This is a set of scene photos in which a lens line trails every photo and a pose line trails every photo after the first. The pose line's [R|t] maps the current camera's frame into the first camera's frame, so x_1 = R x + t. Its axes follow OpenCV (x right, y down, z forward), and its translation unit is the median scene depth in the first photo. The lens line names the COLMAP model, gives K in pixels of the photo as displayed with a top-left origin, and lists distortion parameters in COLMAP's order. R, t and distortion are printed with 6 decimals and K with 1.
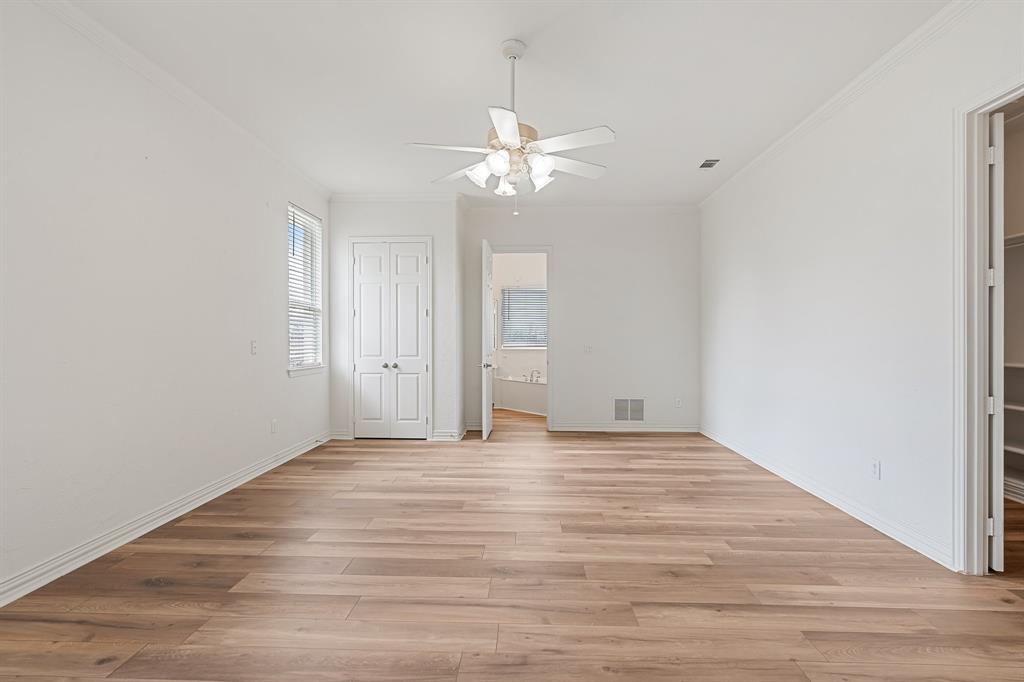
lens RADIAL K [[463.3, 0, 512.0], [0, 463.3, 341.0], [0, 0, 1]] dist [-0.002472, -0.000357]
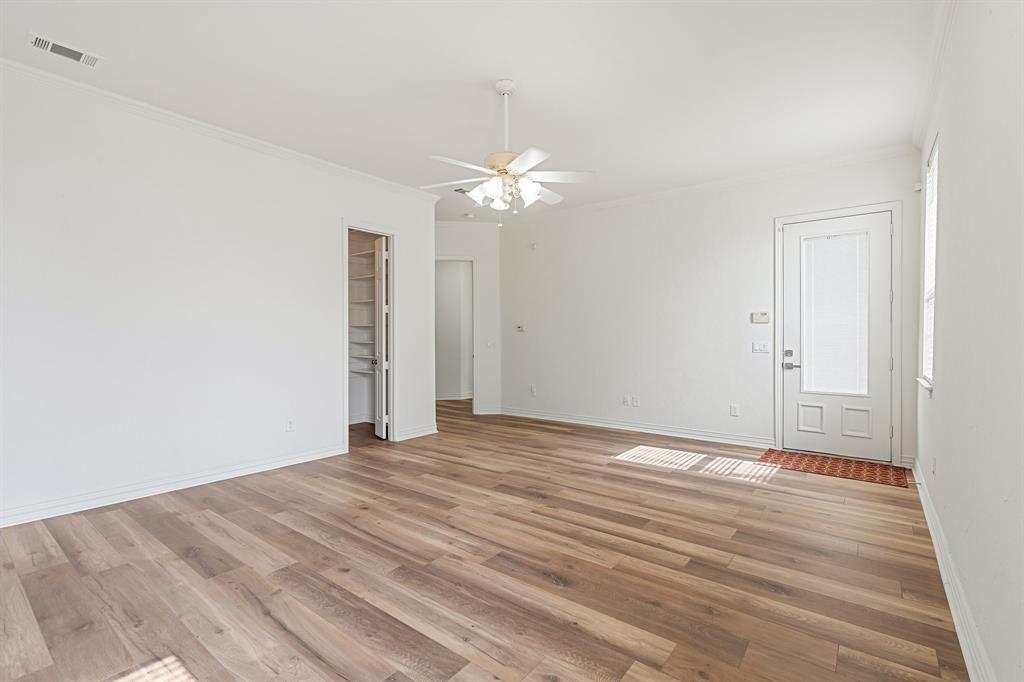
lens RADIAL K [[463.3, 0, 512.0], [0, 463.3, 341.0], [0, 0, 1]] dist [-0.002472, -0.000357]
pose [[-0.808792, -0.003087, 0.588087, -0.659327], [0.000179, 0.999985, 0.005494, 0.005033], [-0.588095, 0.004549, -0.808779, 1.840073]]
